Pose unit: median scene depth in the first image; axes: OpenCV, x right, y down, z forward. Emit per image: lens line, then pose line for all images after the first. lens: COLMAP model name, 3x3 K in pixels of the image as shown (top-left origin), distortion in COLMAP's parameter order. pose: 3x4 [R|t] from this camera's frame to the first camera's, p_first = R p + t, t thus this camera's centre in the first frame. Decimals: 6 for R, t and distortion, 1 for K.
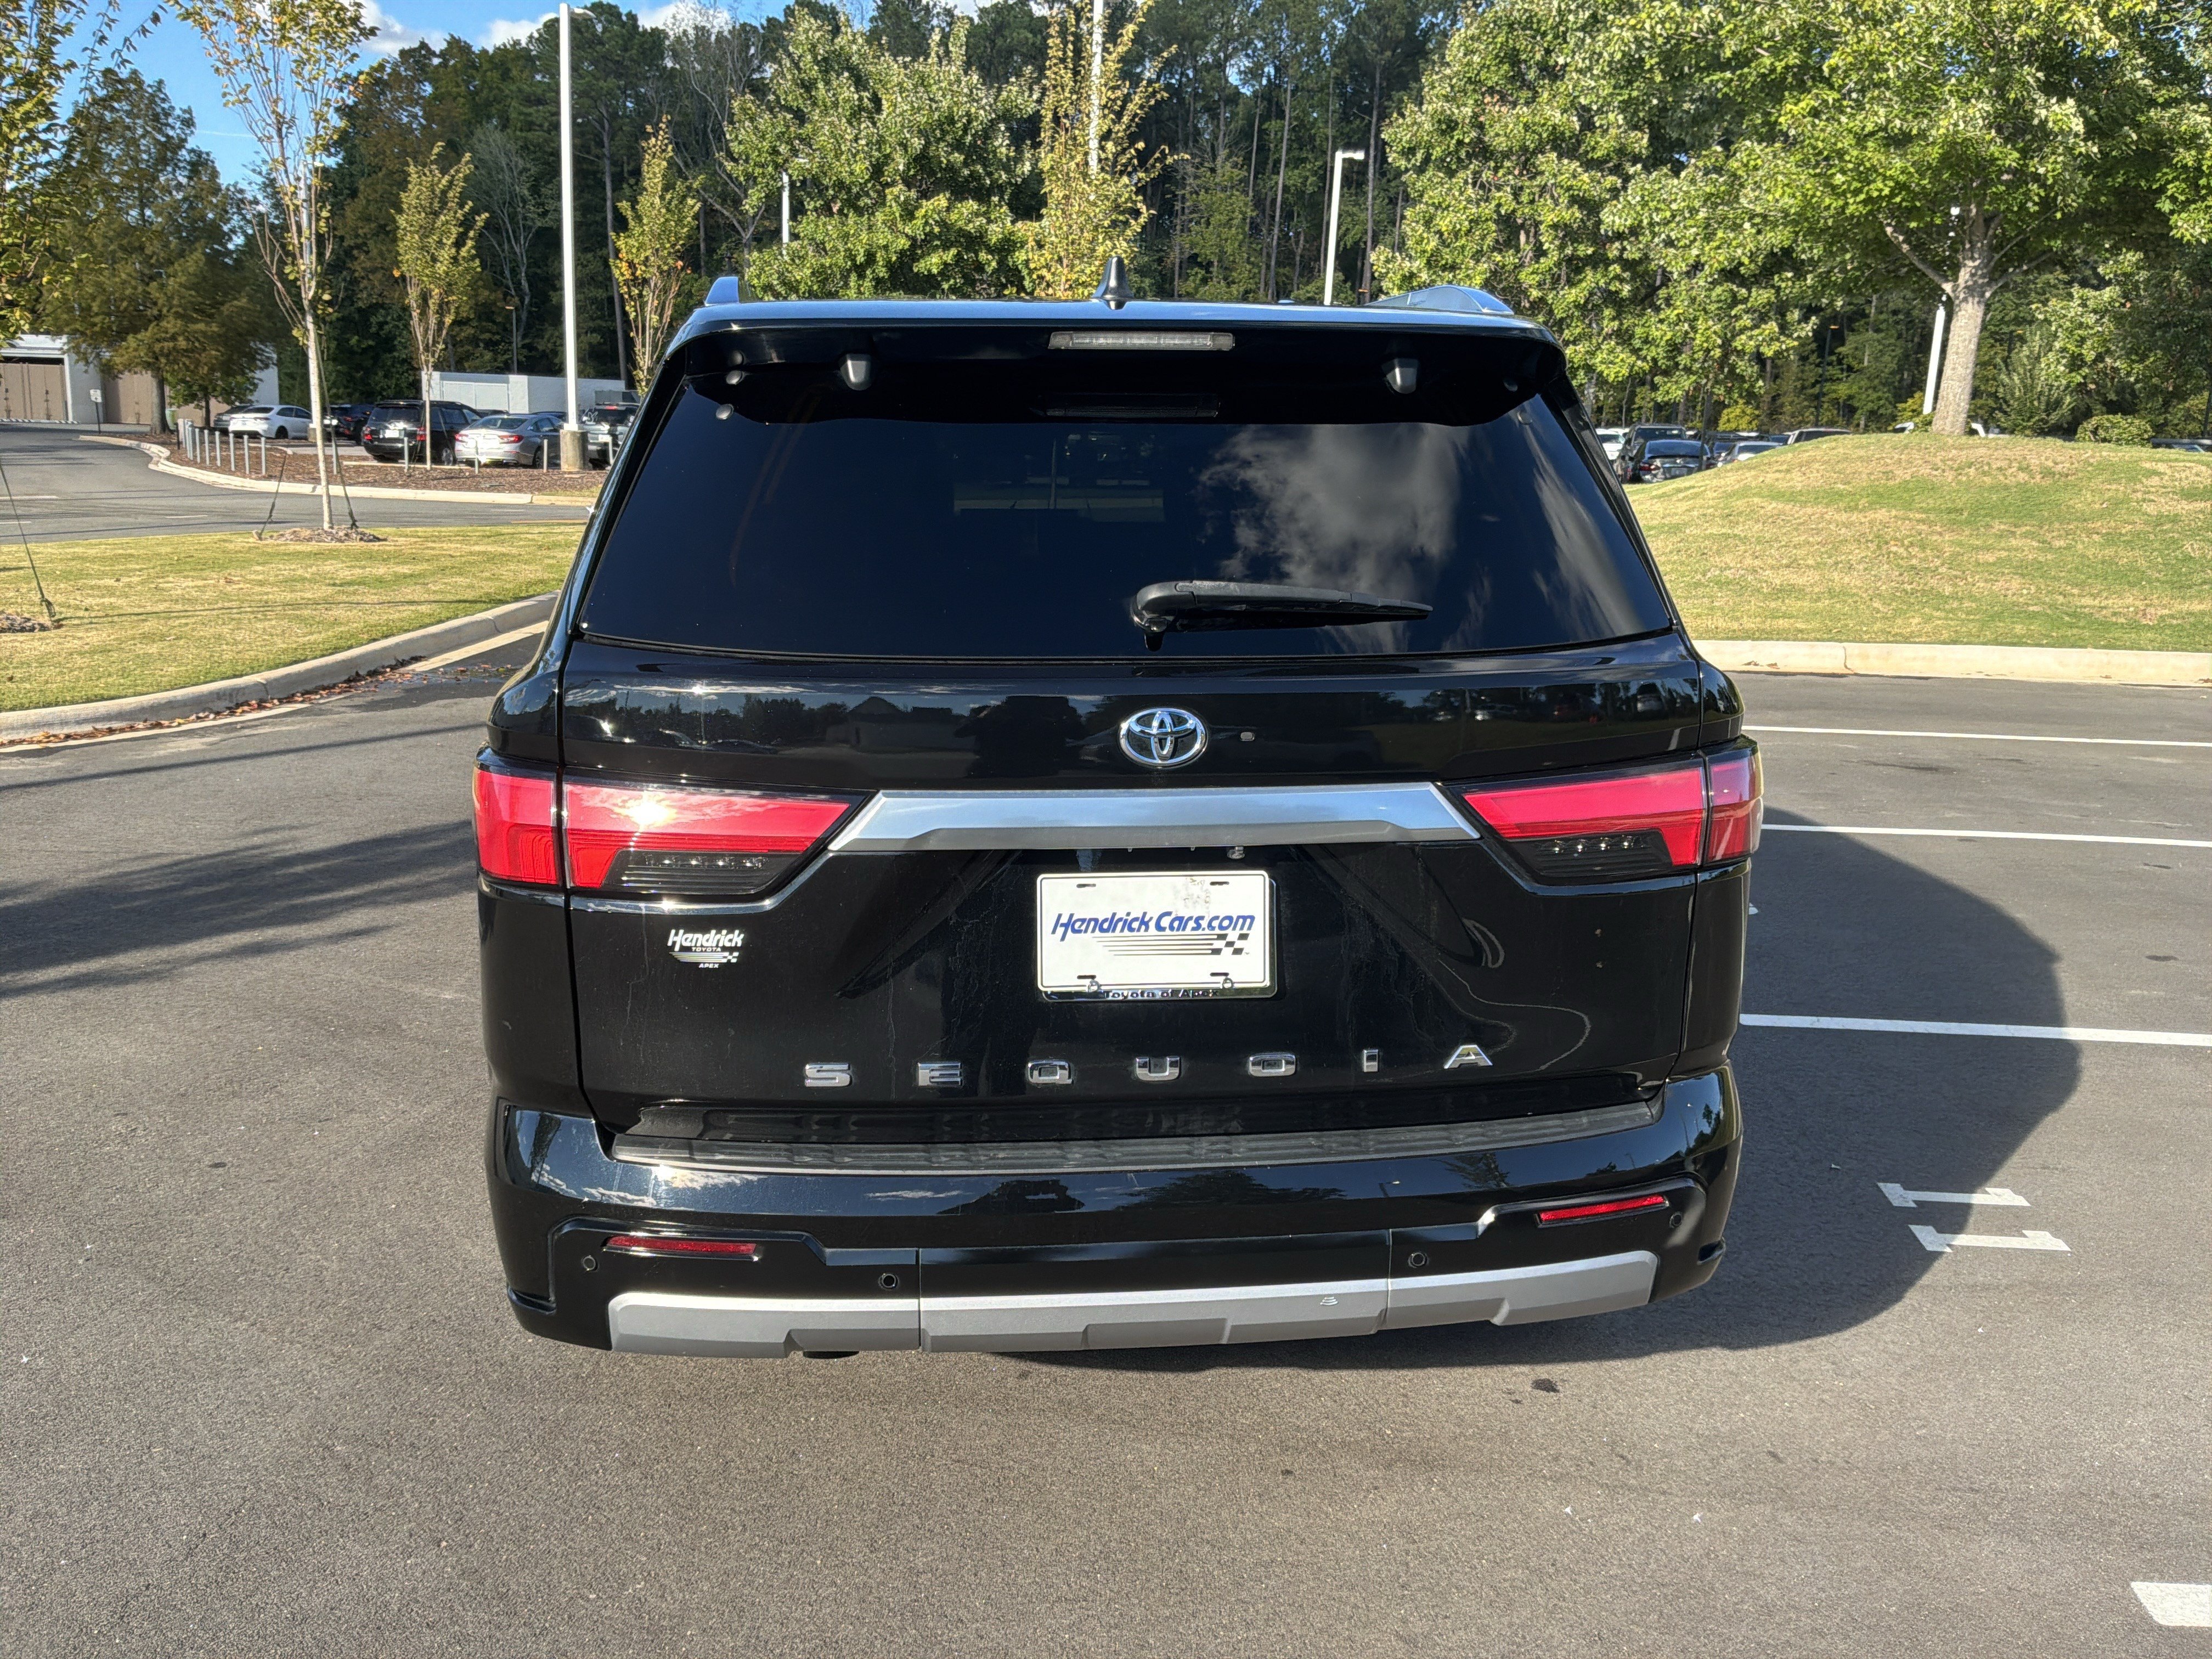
lens RADIAL K [[1835.4, 0, 1108.2], [0, 1835.4, 834.6], [0, 0, 1]] dist [0.034402, -0.068968]
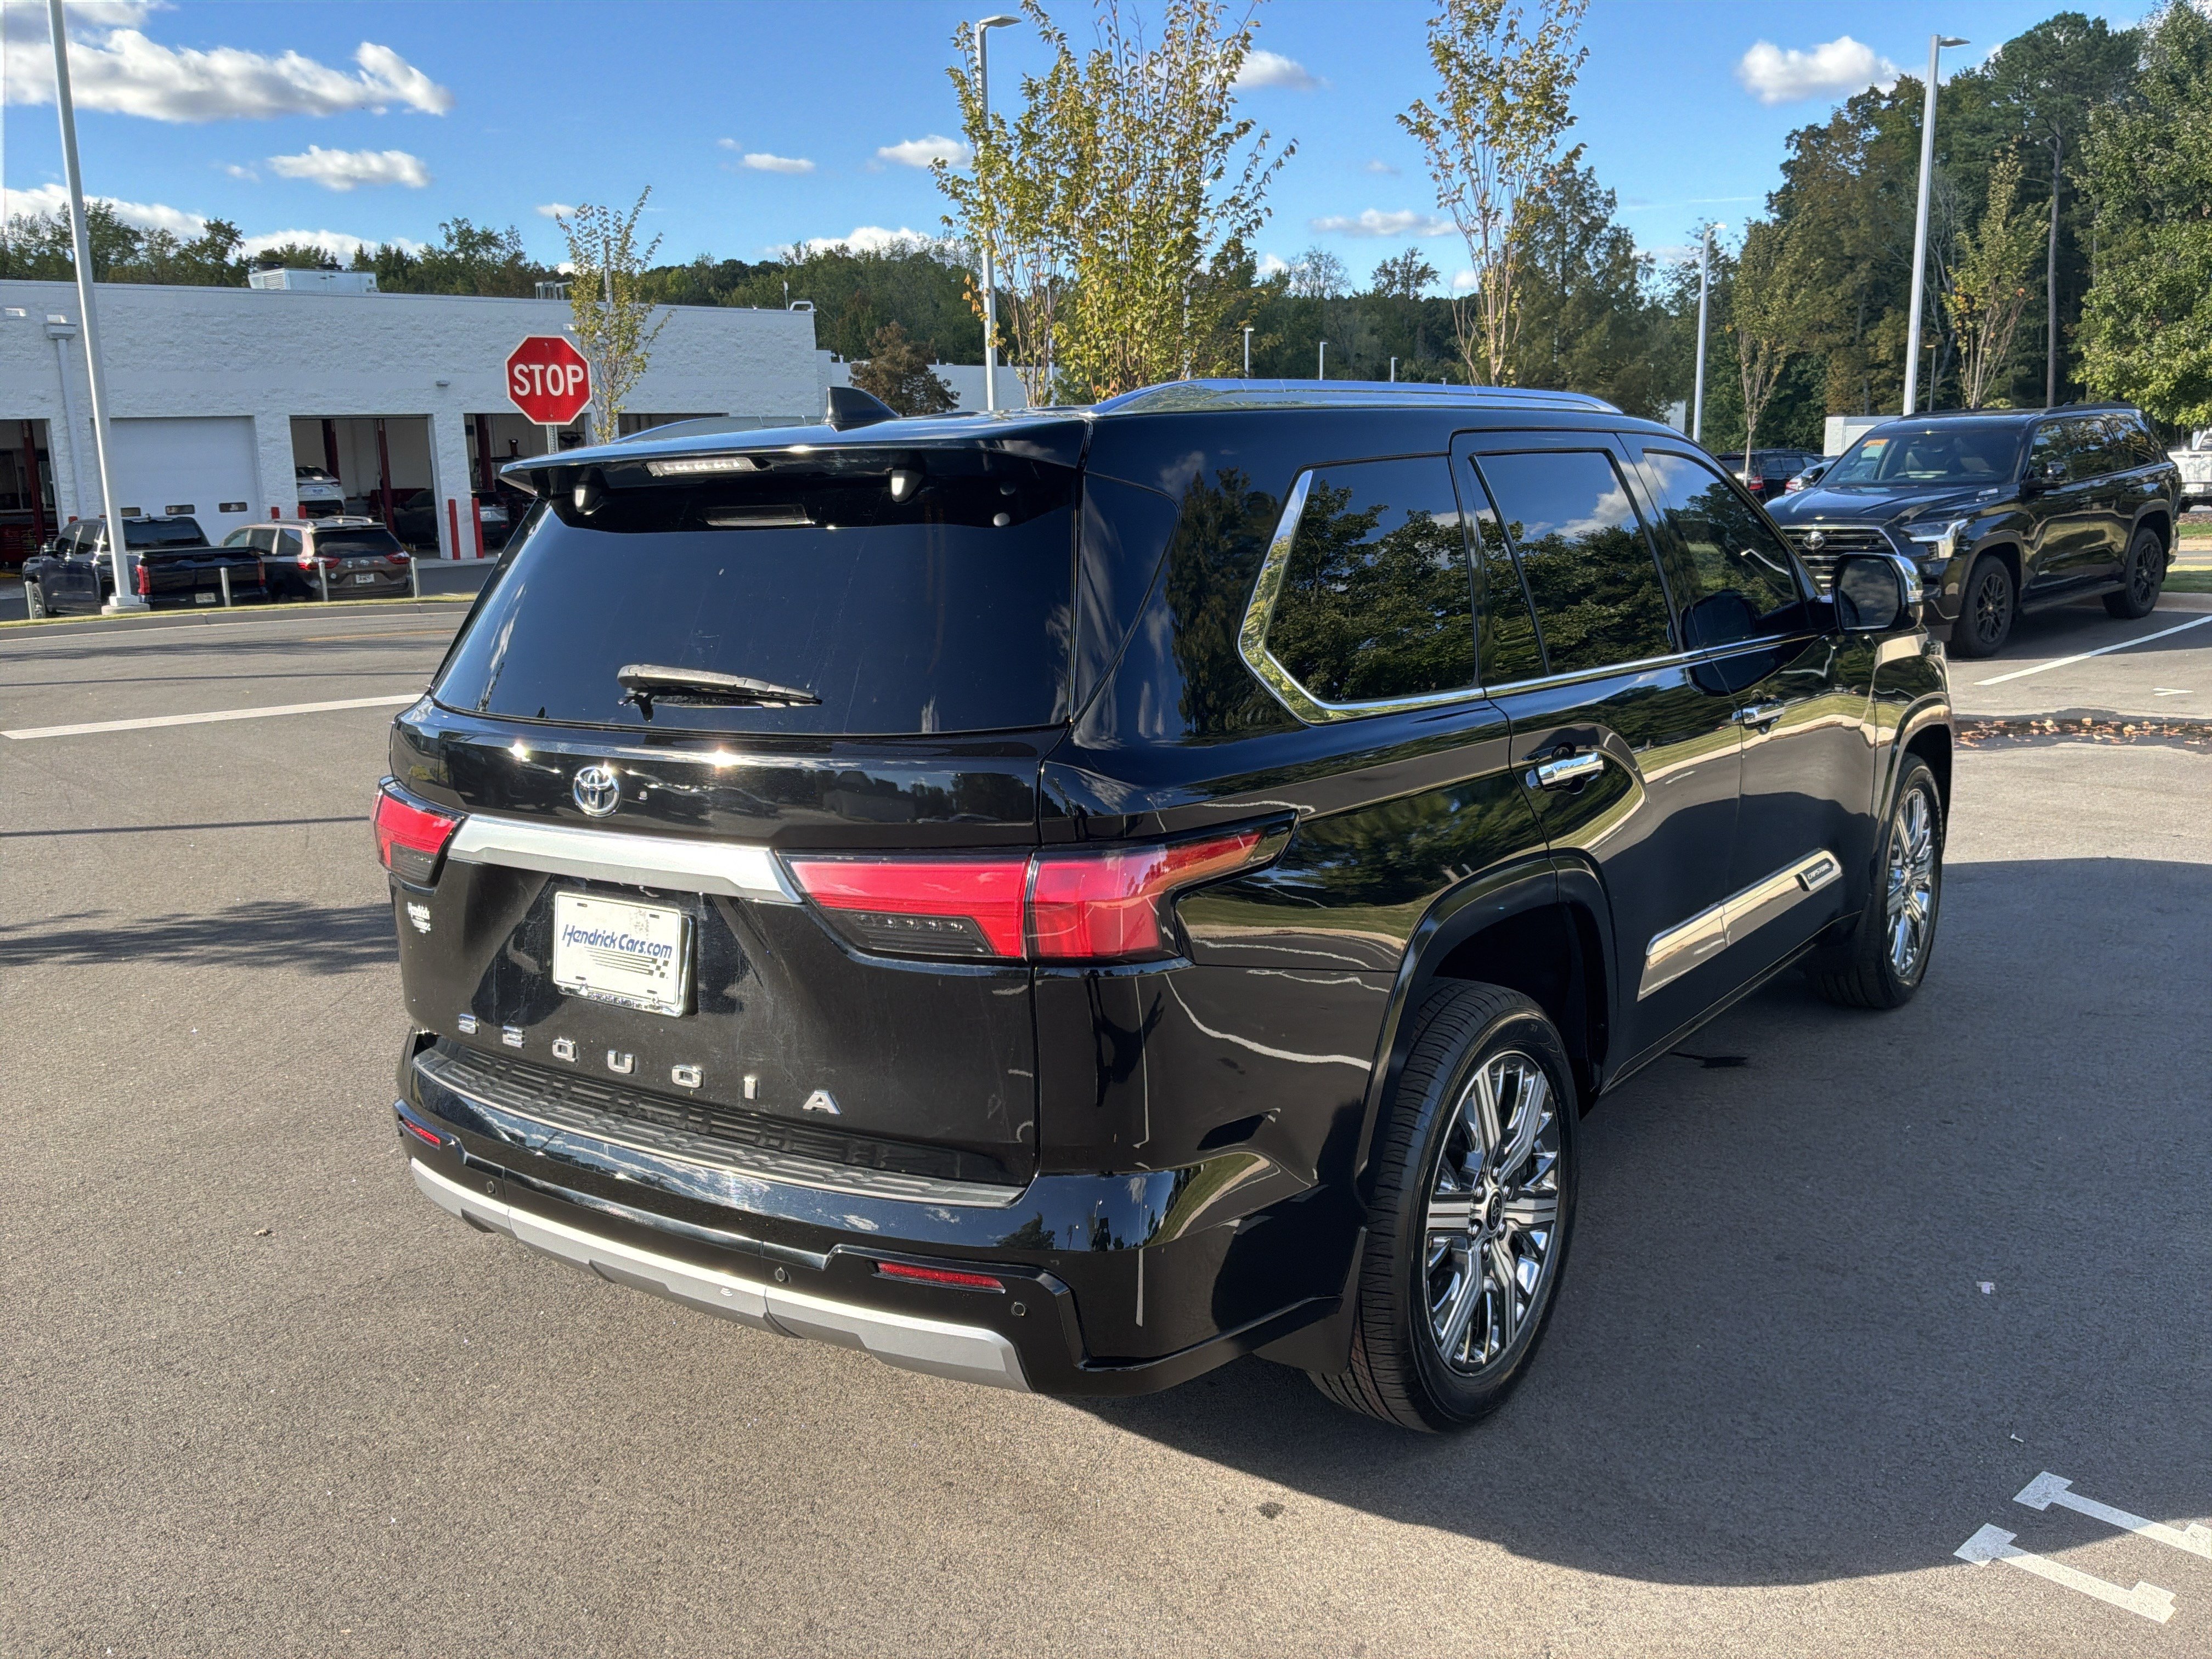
lens RADIAL K [[1835.4, 0, 1089.8], [0, 1835.4, 827.7], [0, 0, 1]] dist [0.034402, -0.068968]
pose [[0.750245, 0.086823, -0.655434, 0.176713], [-0.105291, 0.994378, 0.011201, -0.012422], [0.652722, 0.060607, 0.755169, 0.045616]]
